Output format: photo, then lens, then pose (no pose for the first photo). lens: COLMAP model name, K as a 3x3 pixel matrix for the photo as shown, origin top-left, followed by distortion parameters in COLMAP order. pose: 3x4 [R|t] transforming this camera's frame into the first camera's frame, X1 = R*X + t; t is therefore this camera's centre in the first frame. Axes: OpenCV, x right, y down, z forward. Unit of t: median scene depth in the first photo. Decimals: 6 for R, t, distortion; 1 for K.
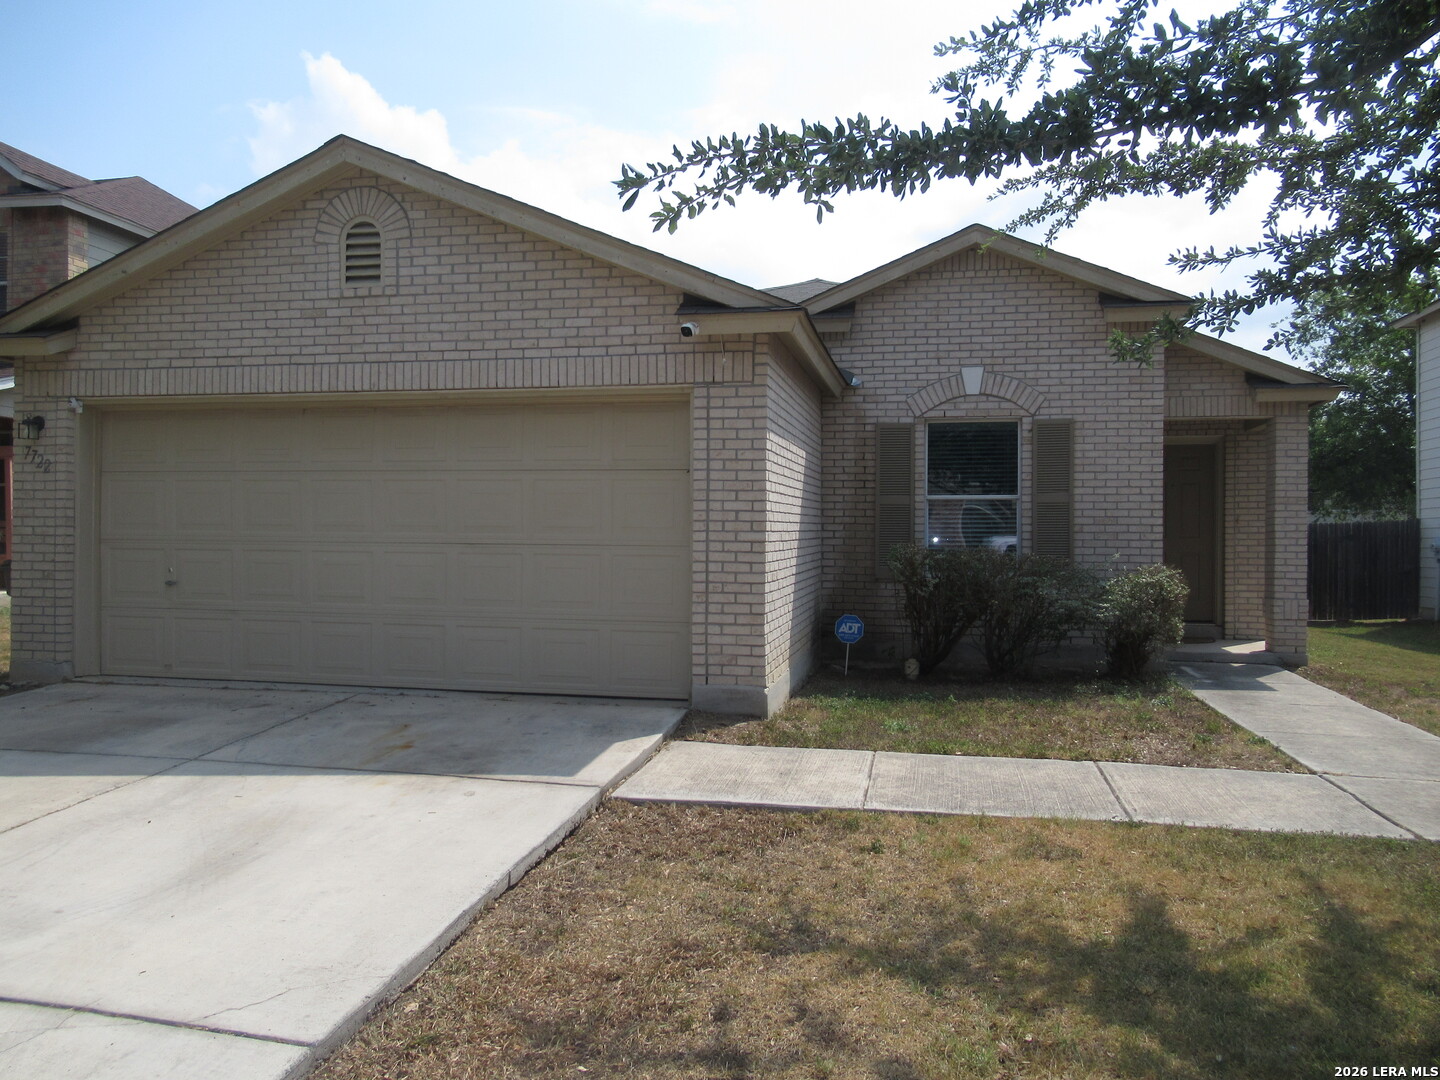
lens RADIAL K [[1062.2, 0, 720.0], [0, 1062.2, 540.0], [0, 0, 1]] dist [-0.004554, -0.010444]
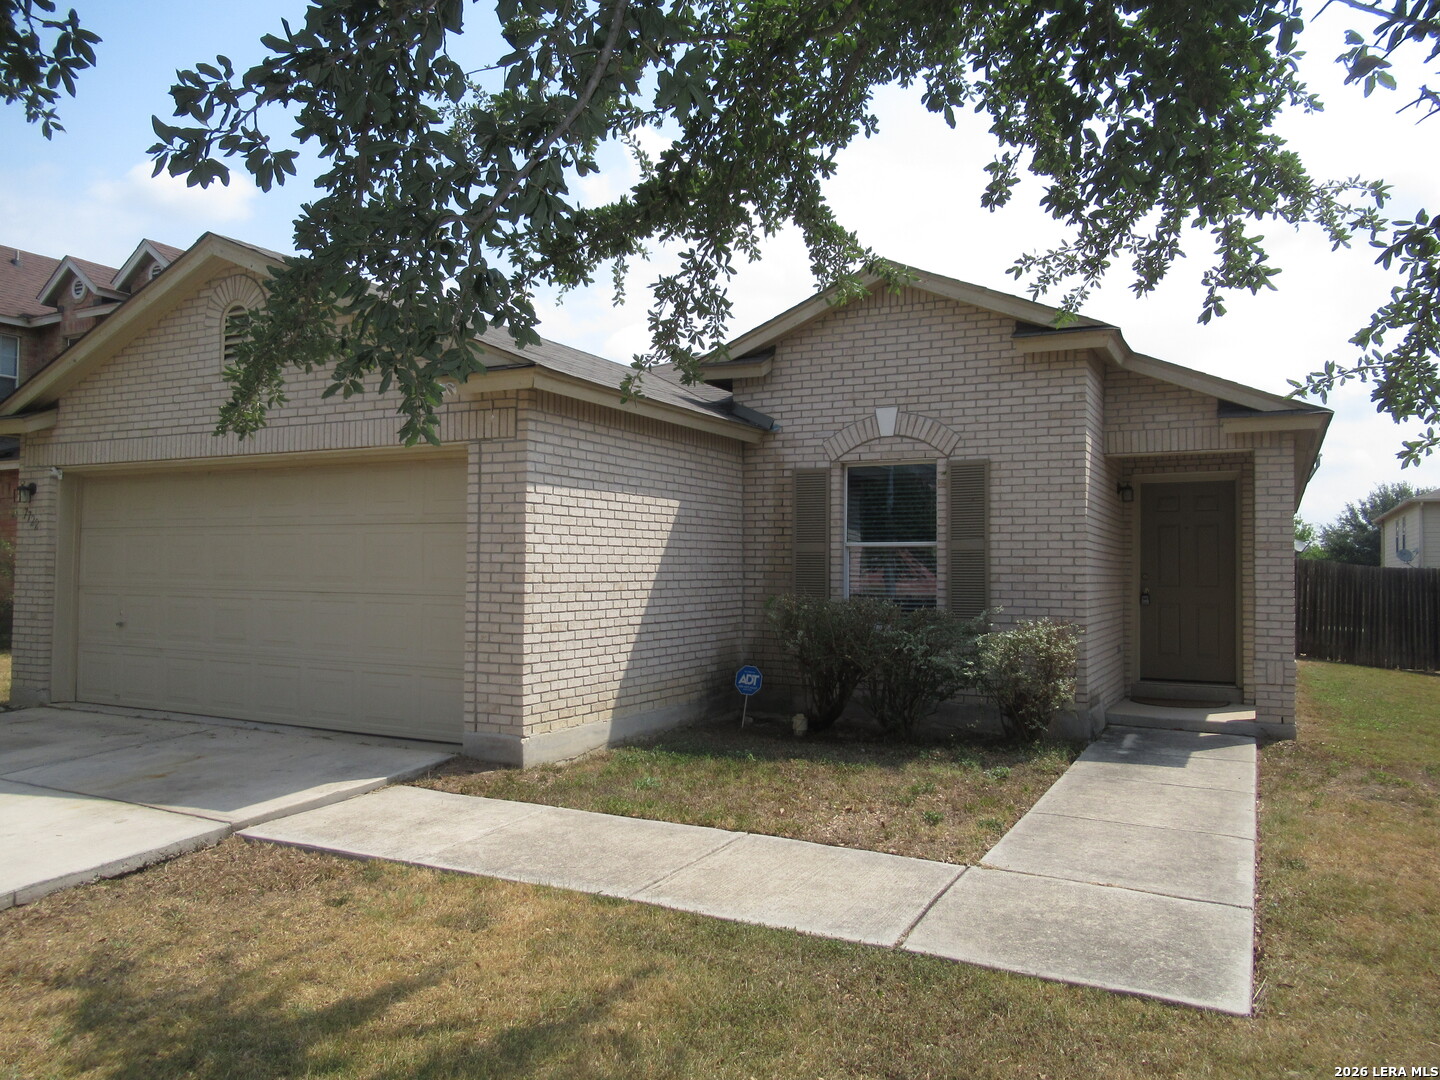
lens RADIAL K [[1062.2, 0, 720.0], [0, 1062.2, 540.0], [0, 0, 1]] dist [-0.004554, -0.010444]
pose [[0.962197, -0.006432, -0.272280, 0.358626], [-0.003697, 0.999320, -0.036673, -0.009124], [0.272331, 0.036293, 0.961519, 0.050754]]
